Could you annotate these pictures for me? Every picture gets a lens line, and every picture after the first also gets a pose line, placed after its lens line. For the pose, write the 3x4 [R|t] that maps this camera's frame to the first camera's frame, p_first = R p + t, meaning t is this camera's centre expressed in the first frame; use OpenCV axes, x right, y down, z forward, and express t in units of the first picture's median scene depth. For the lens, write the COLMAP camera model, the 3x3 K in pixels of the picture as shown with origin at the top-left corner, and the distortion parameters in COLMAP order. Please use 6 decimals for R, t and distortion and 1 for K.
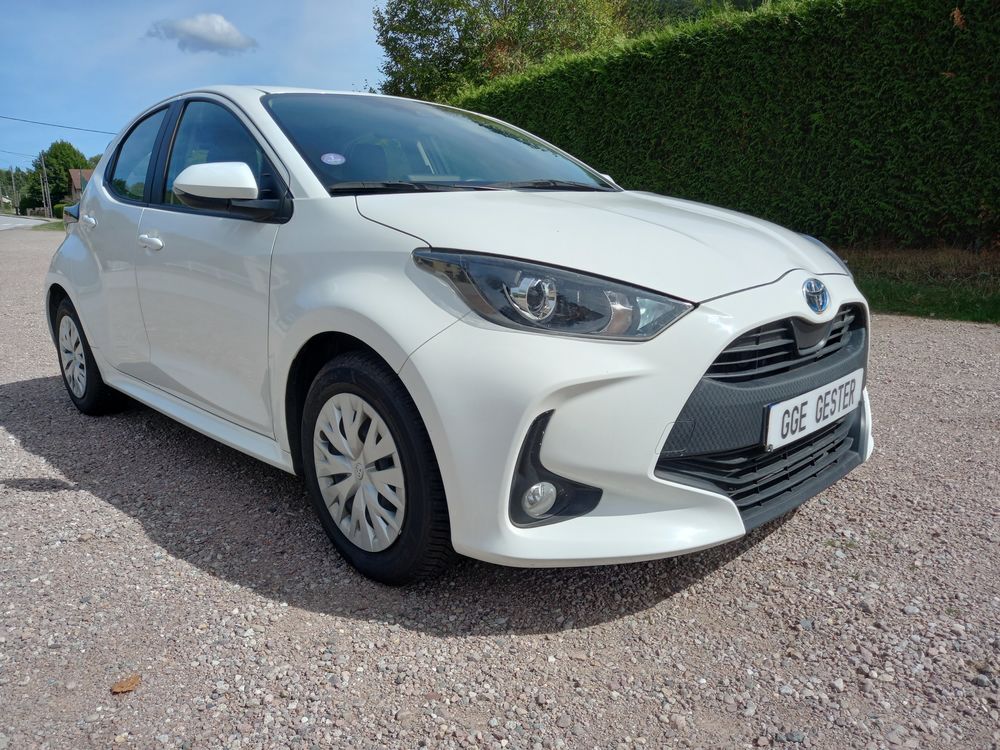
lens RADIAL K [[723.2, 0, 500.0], [0, 723.2, 375.0], [0, 0, 1]] dist [0.071146, -0.052249]
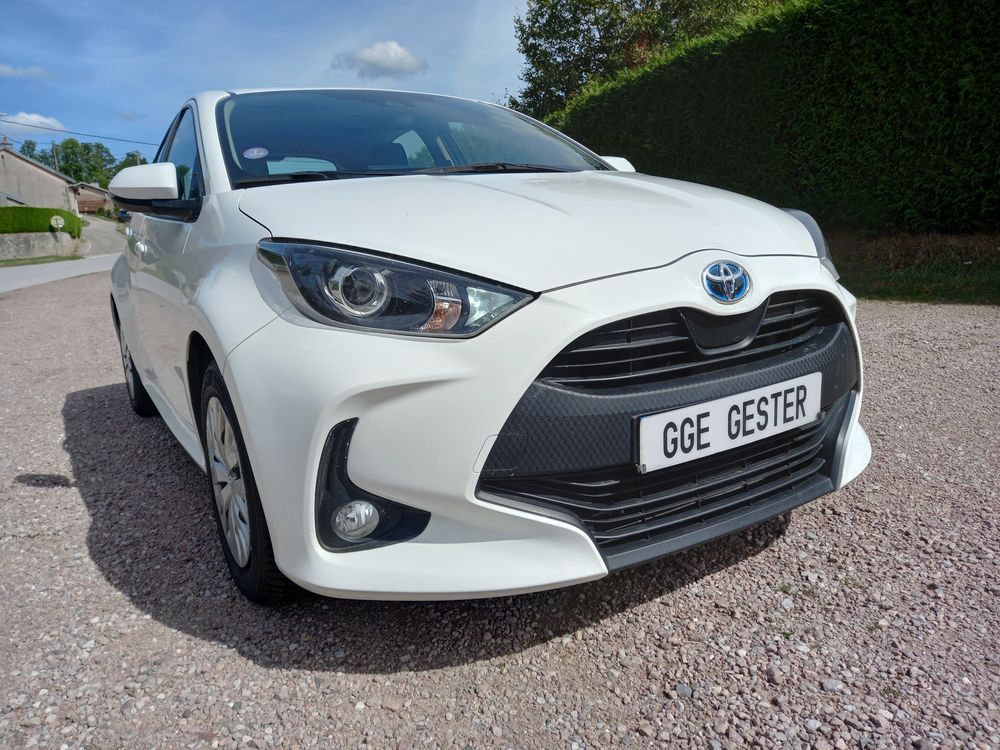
lens RADIAL K [[728.8, 0, 500.0], [0, 728.8, 375.0], [0, 0, 1]] dist [0.039805, -0.019675]
pose [[0.975118, 0.003731, -0.221653, 0.312835], [-0.005481, 0.999958, -0.007280, 0.001558], [0.221617, 0.008314, 0.975098, 0.135331]]
